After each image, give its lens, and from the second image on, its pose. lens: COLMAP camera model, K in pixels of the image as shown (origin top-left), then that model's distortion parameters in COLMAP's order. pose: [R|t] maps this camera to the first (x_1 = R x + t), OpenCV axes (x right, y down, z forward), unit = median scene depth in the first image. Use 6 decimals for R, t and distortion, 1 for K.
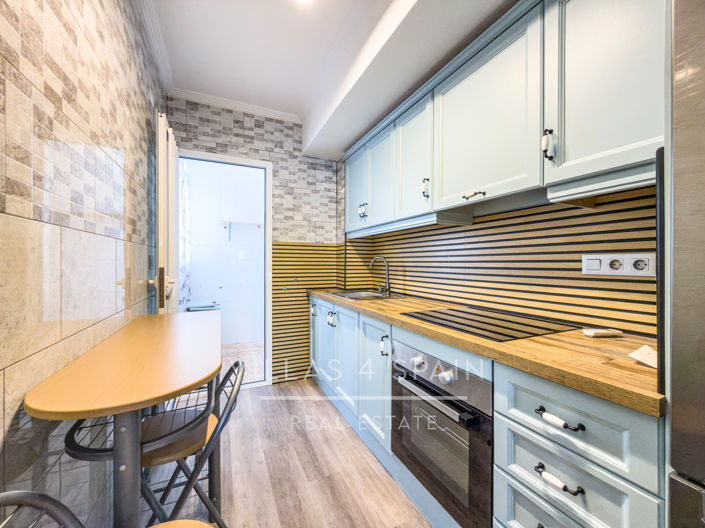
lens RADIAL K [[297.9, 0, 354.3], [0, 297.9, 259.2], [0, 0, 1]] dist [-0.001016, 0.000039]
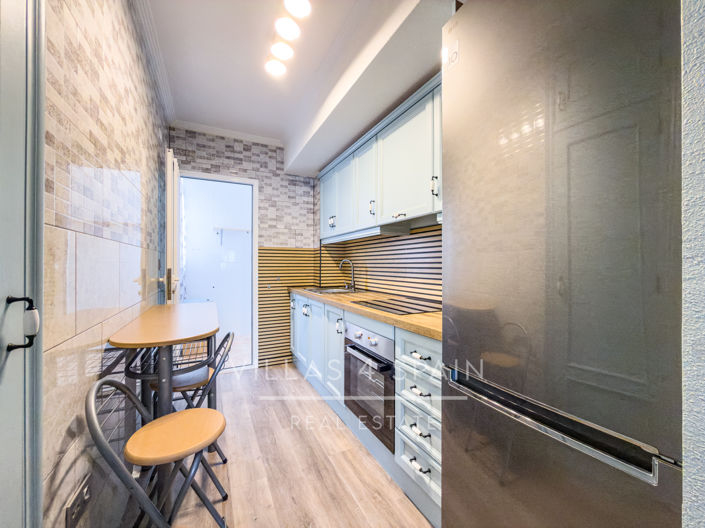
lens RADIAL K [[297.9, 0, 354.3], [0, 297.9, 259.2], [0, 0, 1]] dist [-0.001016, 0.000039]
pose [[0.999647, -0.002321, 0.026467, 0.086204], [0.002495, 0.999976, -0.006539, -0.000967], [-0.026451, 0.006603, 0.999628, -0.223840]]
